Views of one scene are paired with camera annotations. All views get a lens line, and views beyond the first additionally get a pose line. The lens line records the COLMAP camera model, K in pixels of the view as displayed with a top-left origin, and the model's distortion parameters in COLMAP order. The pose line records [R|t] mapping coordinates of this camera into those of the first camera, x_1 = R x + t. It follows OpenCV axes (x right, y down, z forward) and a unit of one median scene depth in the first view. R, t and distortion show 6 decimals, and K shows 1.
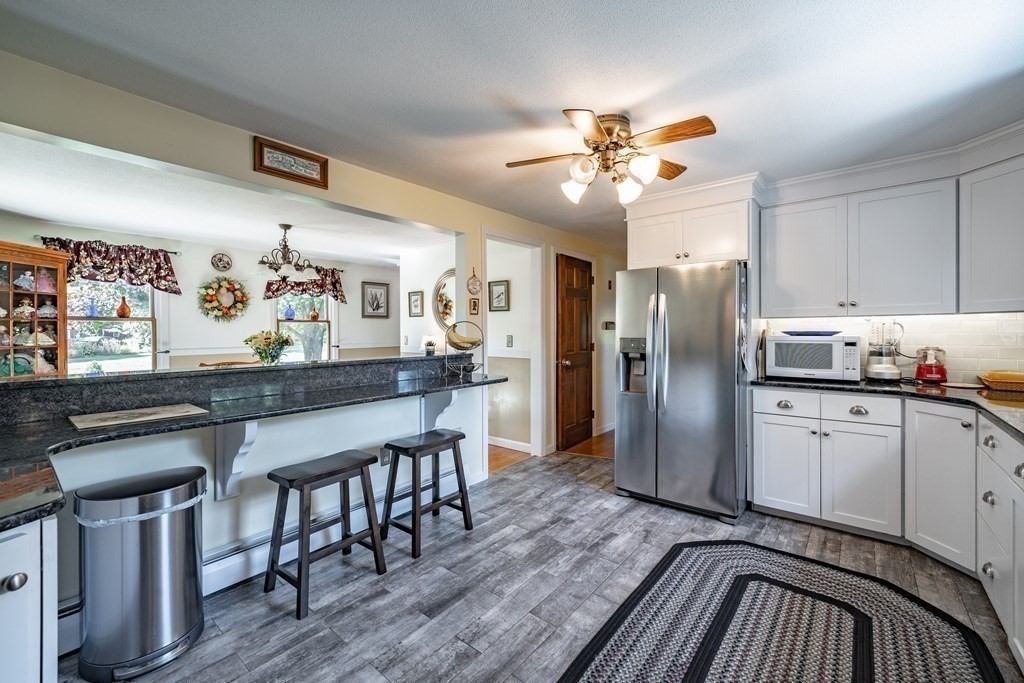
lens RADIAL K [[421.6, 0, 518.2], [0, 421.6, 335.1], [0, 0, 1]] dist [0.001636, -0.000281]
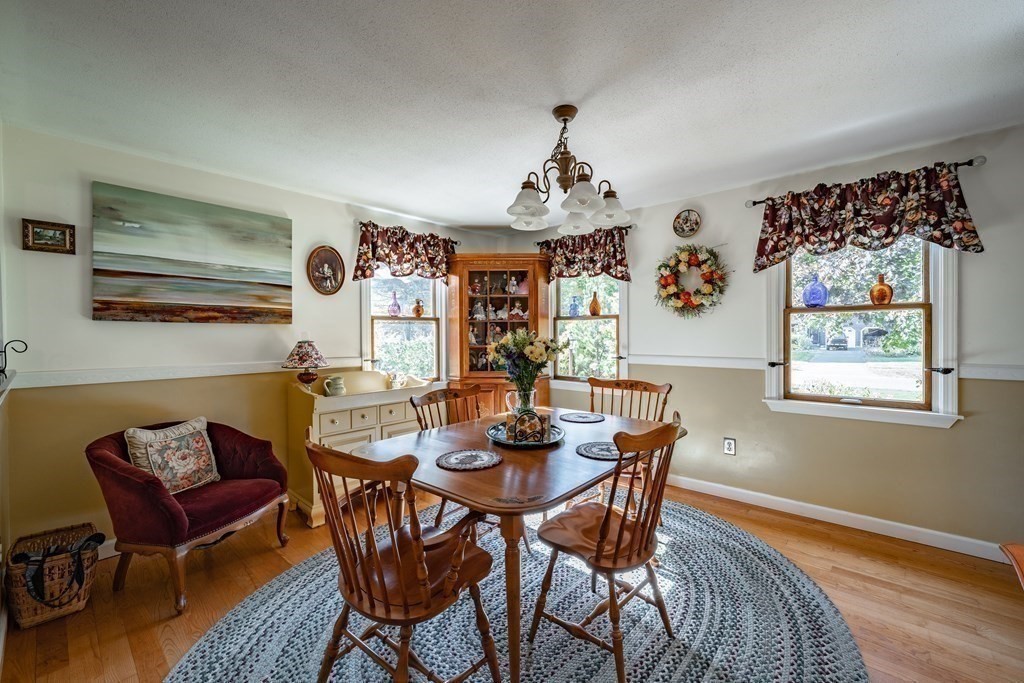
lens RADIAL K [[421.6, 0, 518.2], [0, 421.6, 335.1], [0, 0, 1]] dist [0.001636, -0.000281]
pose [[-0.035753, 0.006649, -0.999339, -0.085265], [-0.006652, 0.999954, 0.006891, -0.009442], [0.999339, 0.006894, -0.035707, 1.220872]]
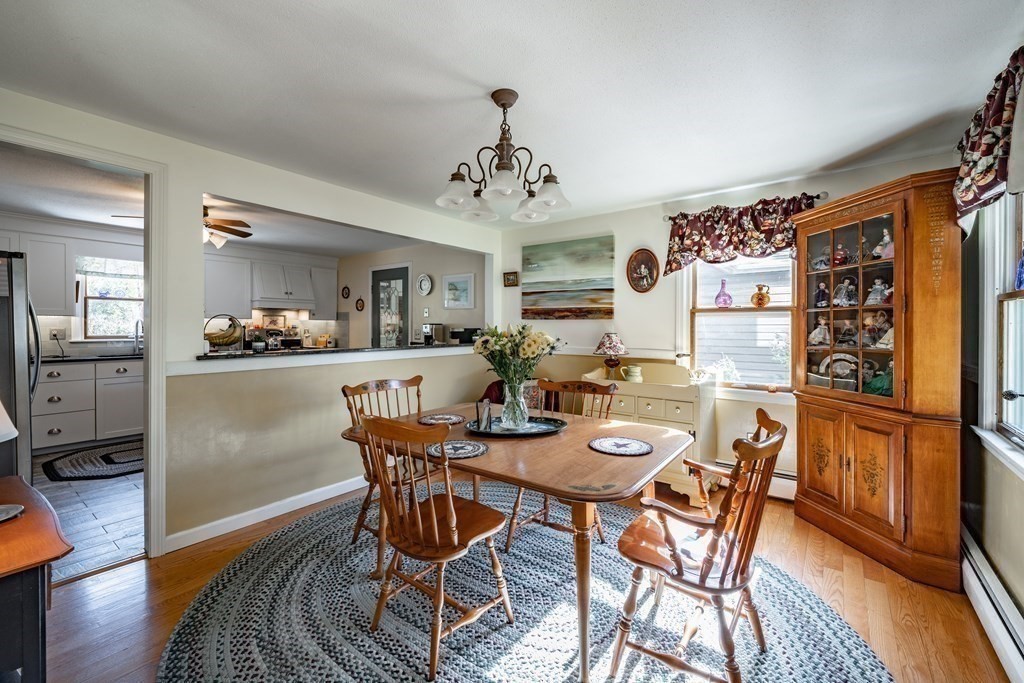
lens RADIAL K [[424.2, 0, 514.6], [0, 424.2, 323.0], [0, 0, 1]] dist [-0.000162, -0.000160]
pose [[-0.999367, -0.000191, -0.035574, -0.698641], [-0.000371, 0.999987, 0.005049, -0.019606], [0.035573, 0.005059, -0.999354, 1.852113]]
